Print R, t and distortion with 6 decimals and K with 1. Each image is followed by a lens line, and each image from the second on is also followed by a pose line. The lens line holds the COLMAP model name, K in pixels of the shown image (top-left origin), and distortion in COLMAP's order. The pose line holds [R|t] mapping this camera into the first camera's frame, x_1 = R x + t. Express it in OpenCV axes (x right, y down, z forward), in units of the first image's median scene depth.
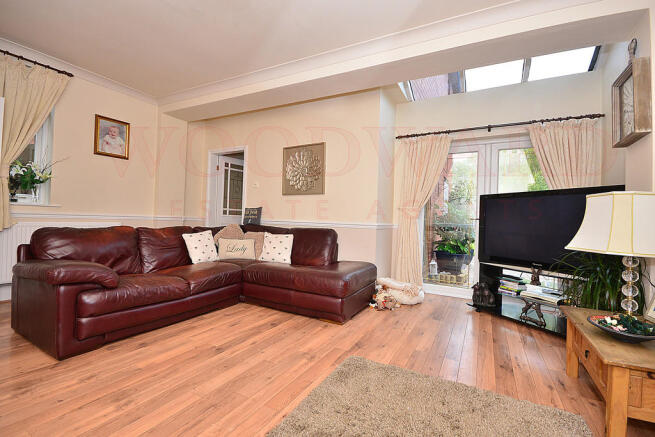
lens RADIAL K [[289.2, 0, 327.5], [0, 289.2, 218.5], [0, 0, 1]] dist [-0.011840, -0.000691]
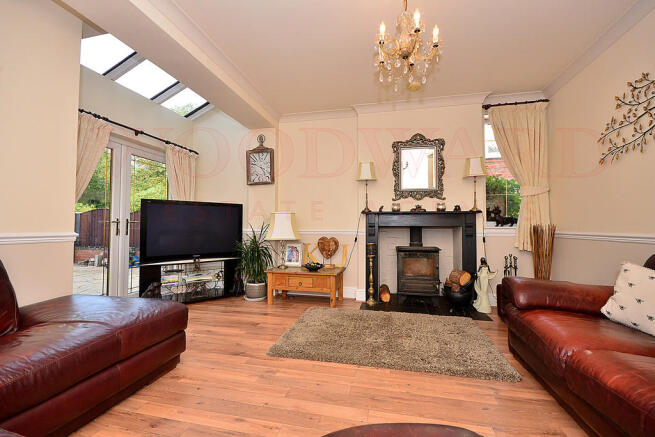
lens RADIAL K [[289.2, 0, 327.5], [0, 289.2, 218.5], [0, 0, 1]] dist [-0.011840, -0.000691]
pose [[-0.271430, -0.014506, 0.962349, -0.900726], [-0.017375, 0.999797, 0.010170, -0.048758], [-0.962301, -0.013961, -0.271627, 0.933092]]
